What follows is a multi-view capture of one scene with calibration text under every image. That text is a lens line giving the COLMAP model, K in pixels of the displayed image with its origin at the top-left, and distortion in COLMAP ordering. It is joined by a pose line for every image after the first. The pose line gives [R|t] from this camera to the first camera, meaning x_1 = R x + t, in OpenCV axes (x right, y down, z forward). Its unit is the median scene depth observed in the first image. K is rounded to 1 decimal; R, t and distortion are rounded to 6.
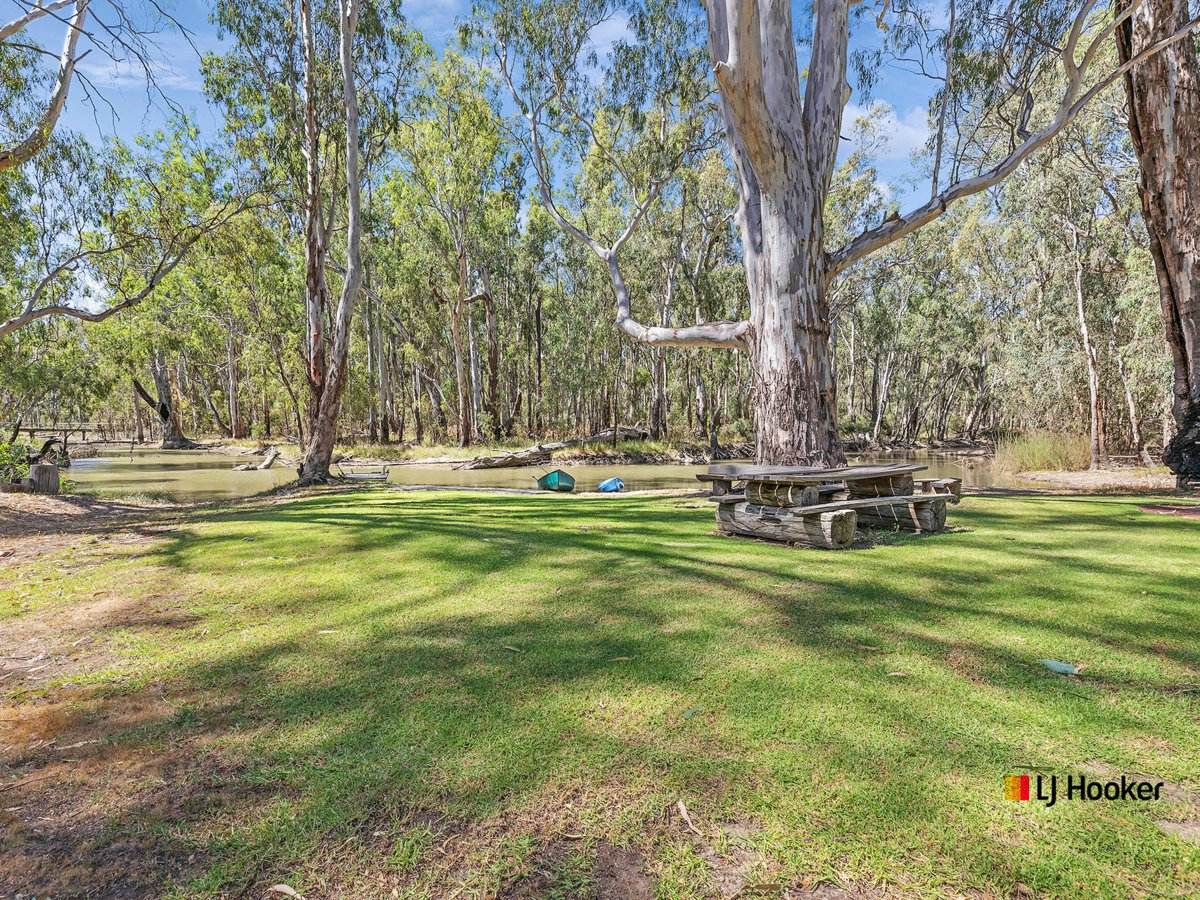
lens RADIAL K [[610.4, 0, 597.4], [0, 610.4, 450.6], [0, 0, 1]] dist [-0.000430, 0.001243]
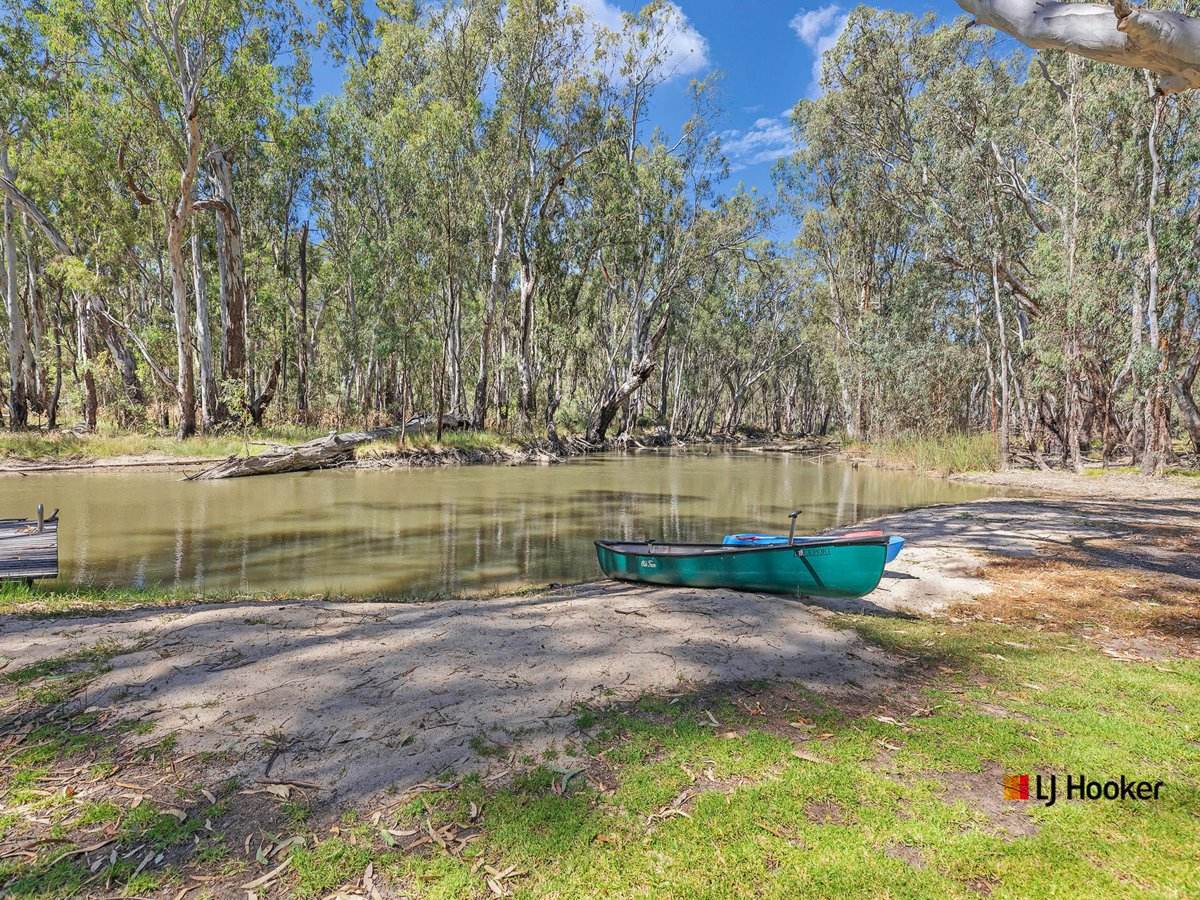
lens RADIAL K [[610.4, 0, 594.8], [0, 610.4, 440.6], [0, 0, 1]] dist [-0.000430, 0.001243]
pose [[0.910761, 0.010778, 0.412794, -0.103128], [-0.008416, 0.999936, -0.007541, -0.001769], [-0.412849, 0.003394, 0.910793, 0.282573]]
